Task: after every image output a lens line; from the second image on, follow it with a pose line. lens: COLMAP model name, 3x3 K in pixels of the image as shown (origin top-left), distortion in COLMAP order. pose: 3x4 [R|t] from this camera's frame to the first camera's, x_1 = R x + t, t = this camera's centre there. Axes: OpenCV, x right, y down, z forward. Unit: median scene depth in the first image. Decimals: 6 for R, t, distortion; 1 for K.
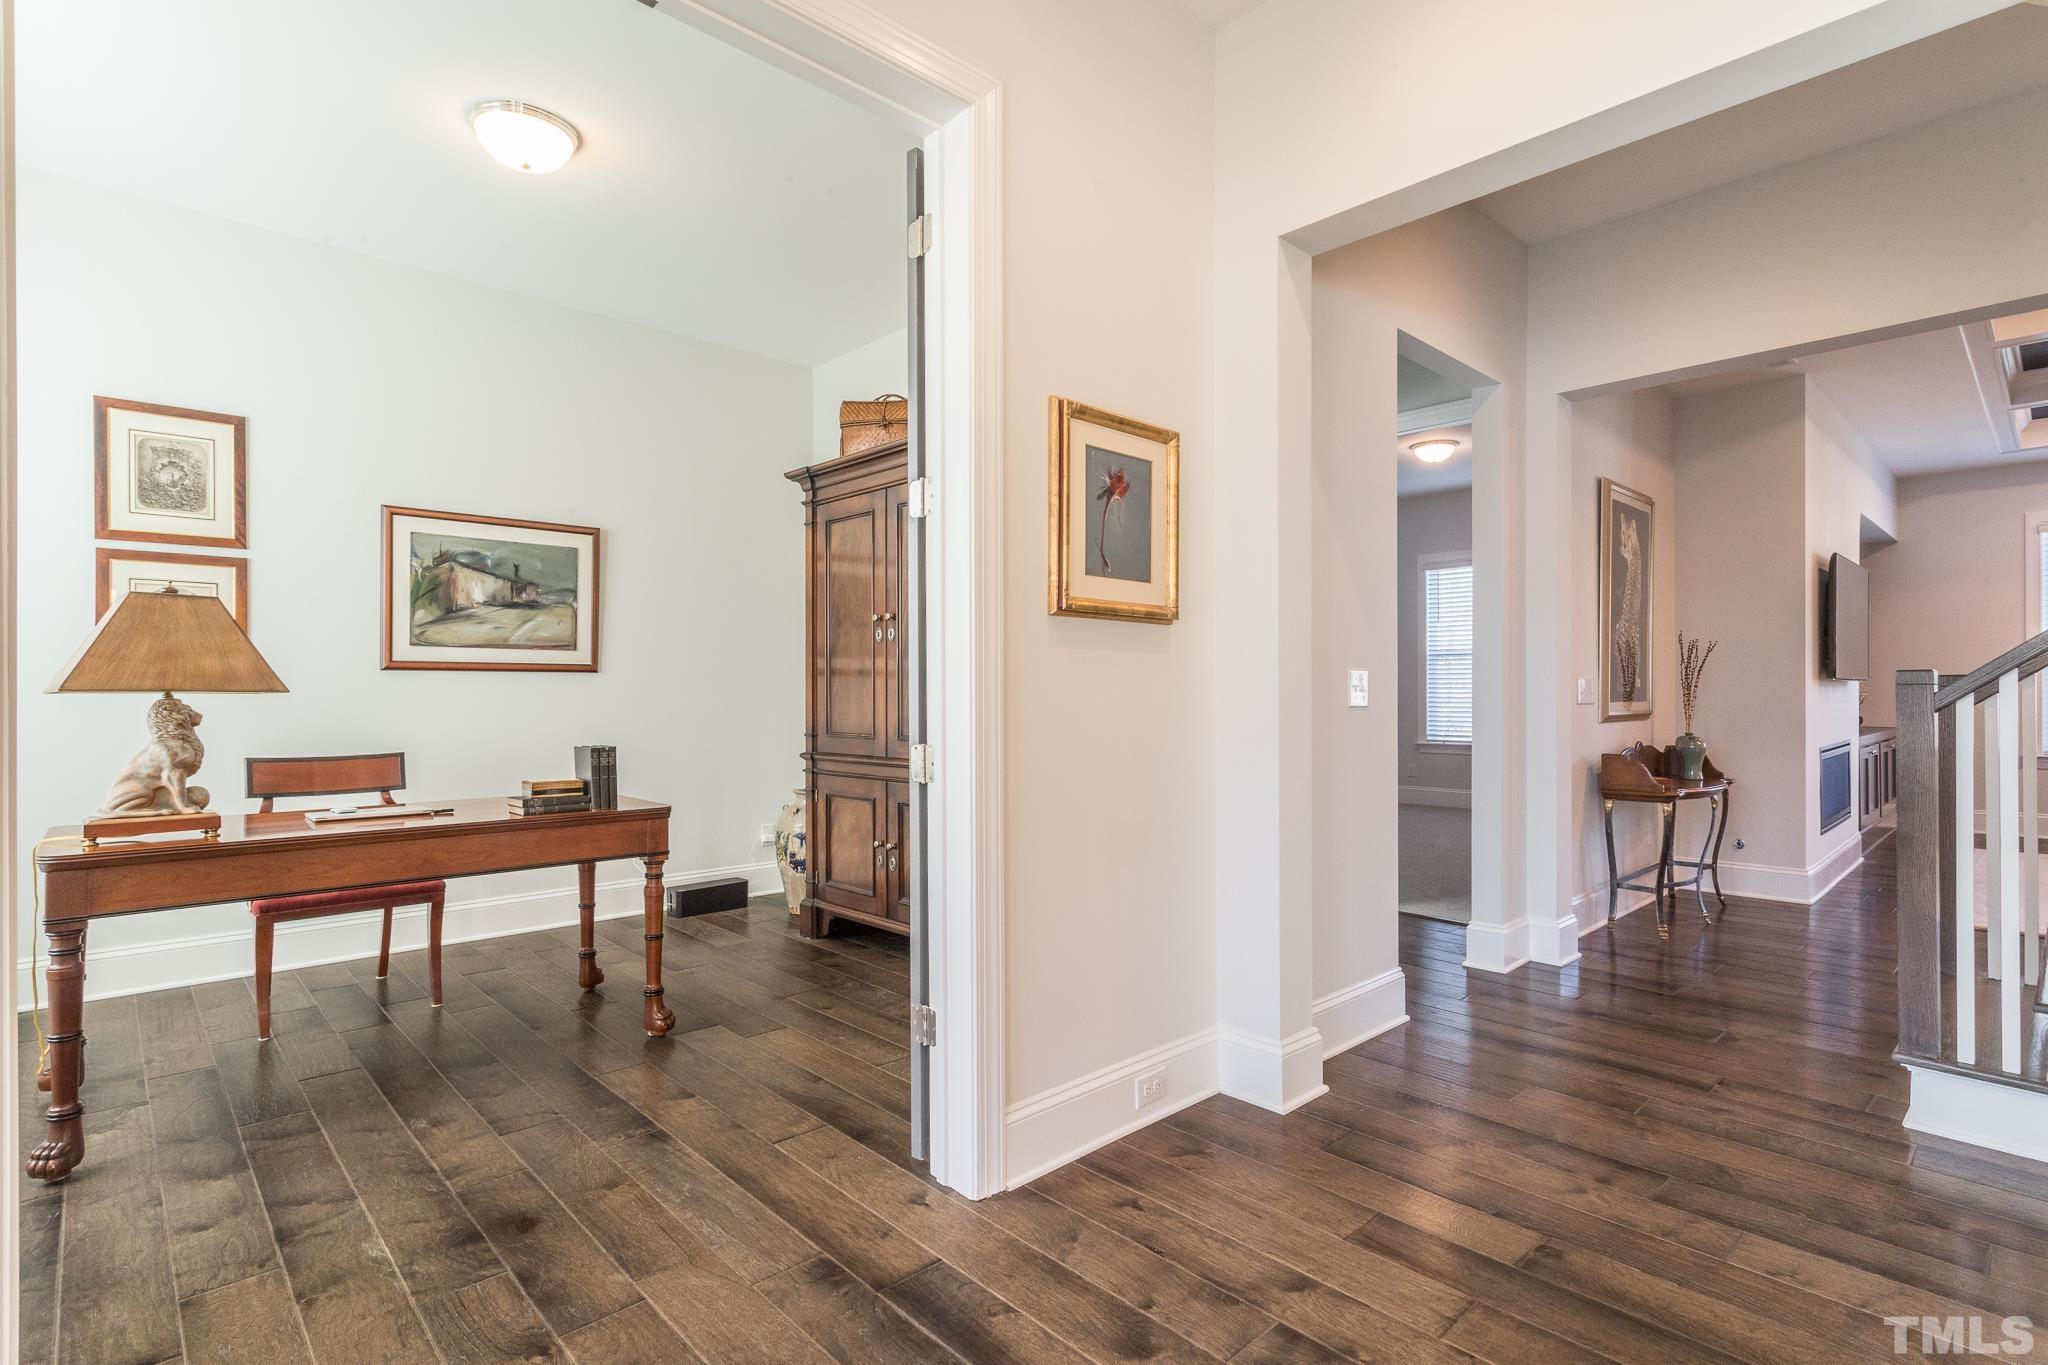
lens RADIAL K [[983.0, 0, 1021.1], [0, 983.0, 686.1], [0, 0, 1]] dist [-0.001901, 0.001774]
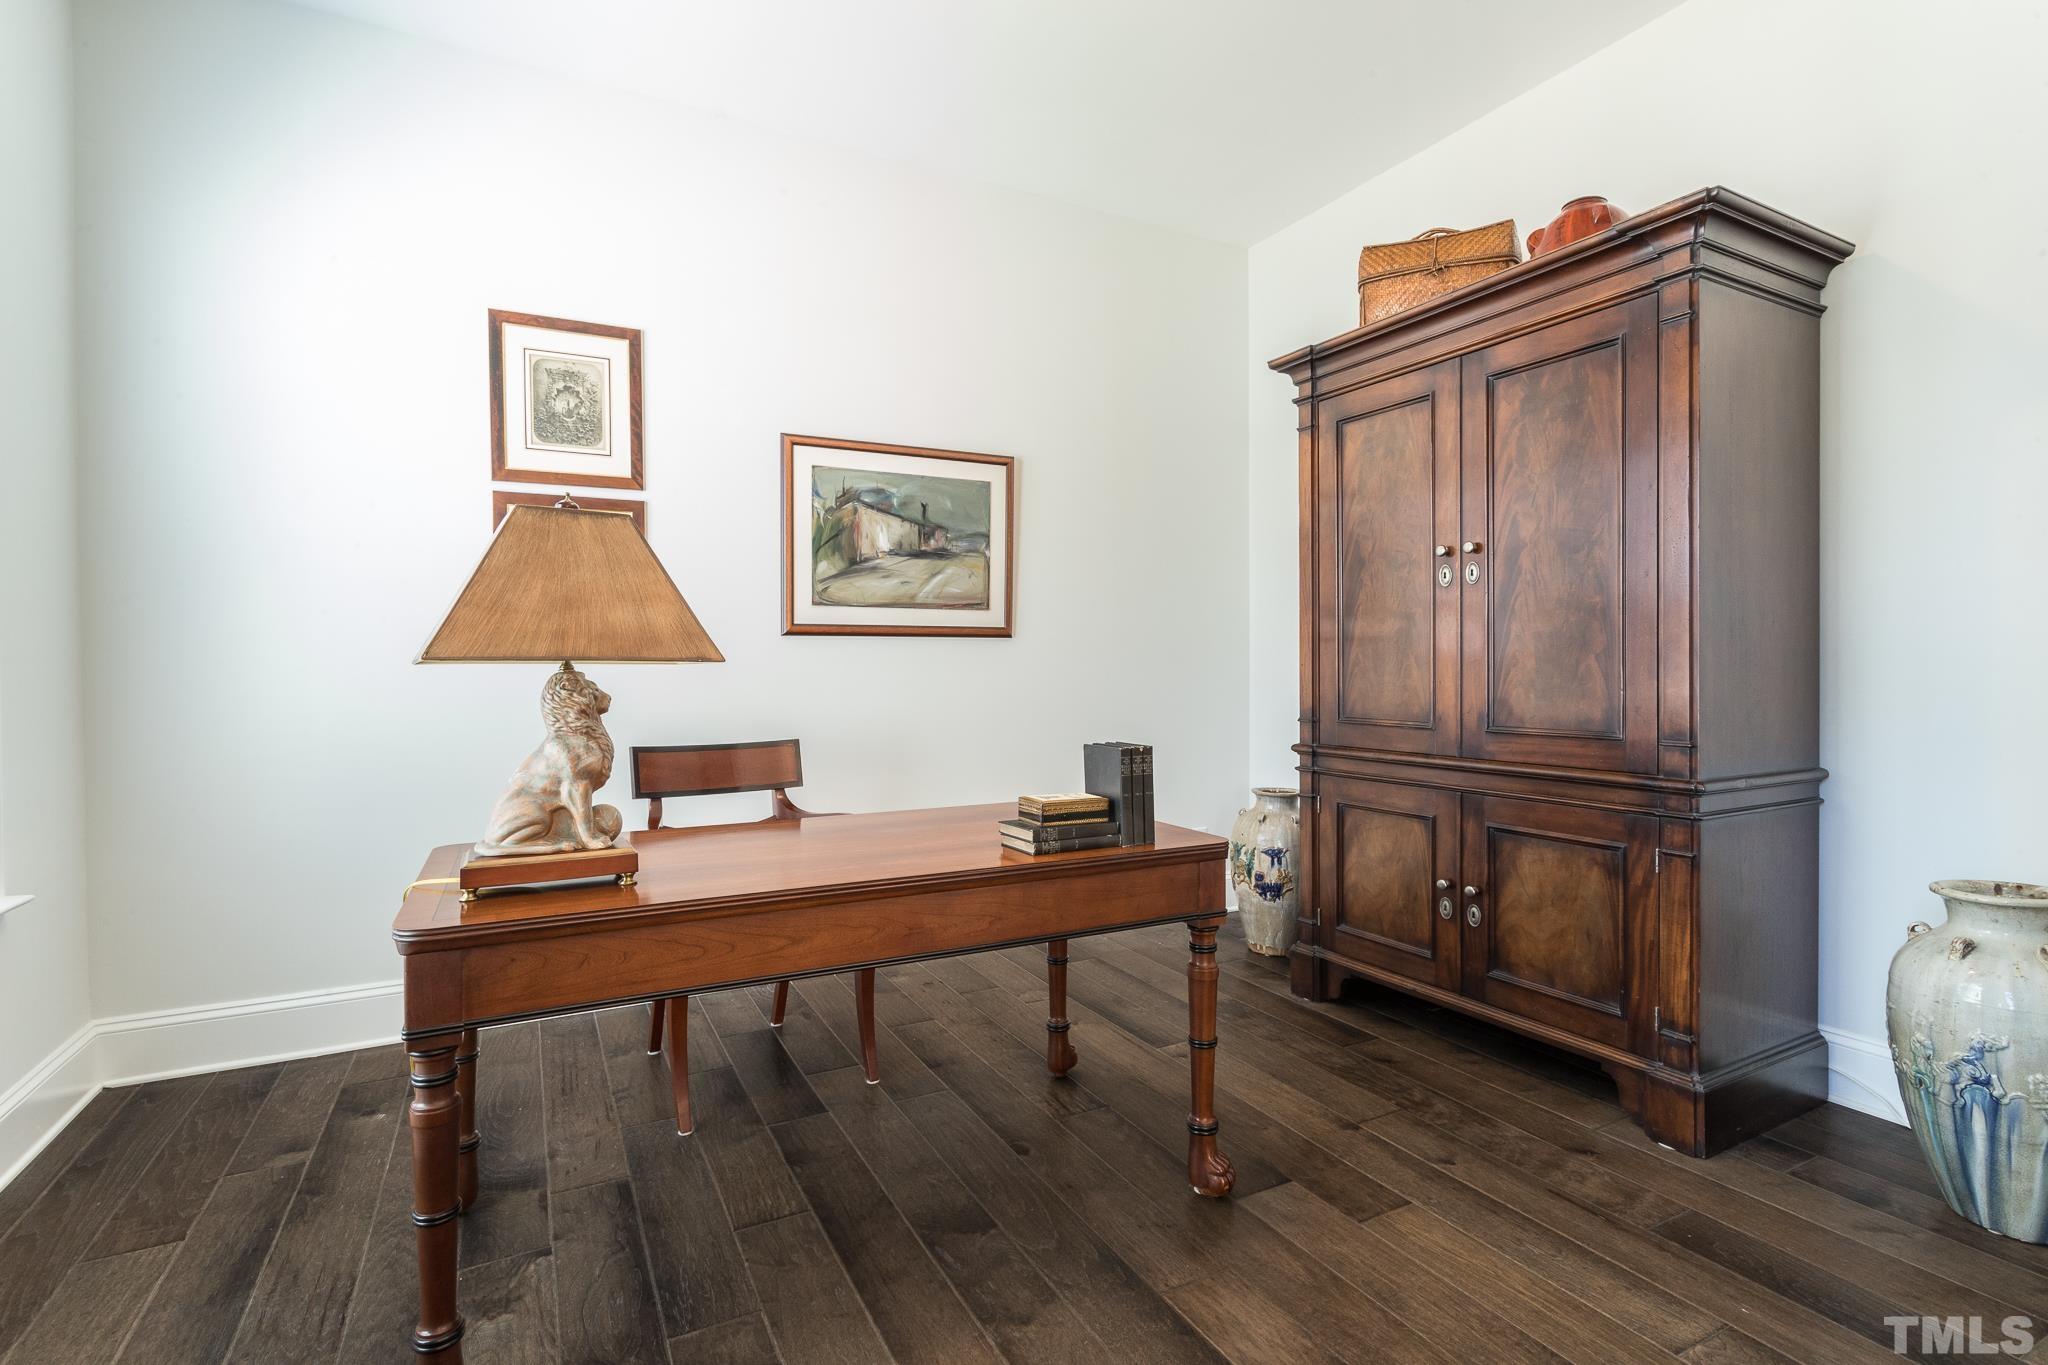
lens RADIAL K [[983.0, 0, 1032.9], [0, 983.0, 677.5], [0, 0, 1]] dist [-0.001901, 0.001774]
pose [[0.963343, 0.003471, -0.268250, -0.239805], [0.002513, 0.999756, 0.021960, 0.001826], [0.268261, -0.021829, 0.963099, 0.275509]]
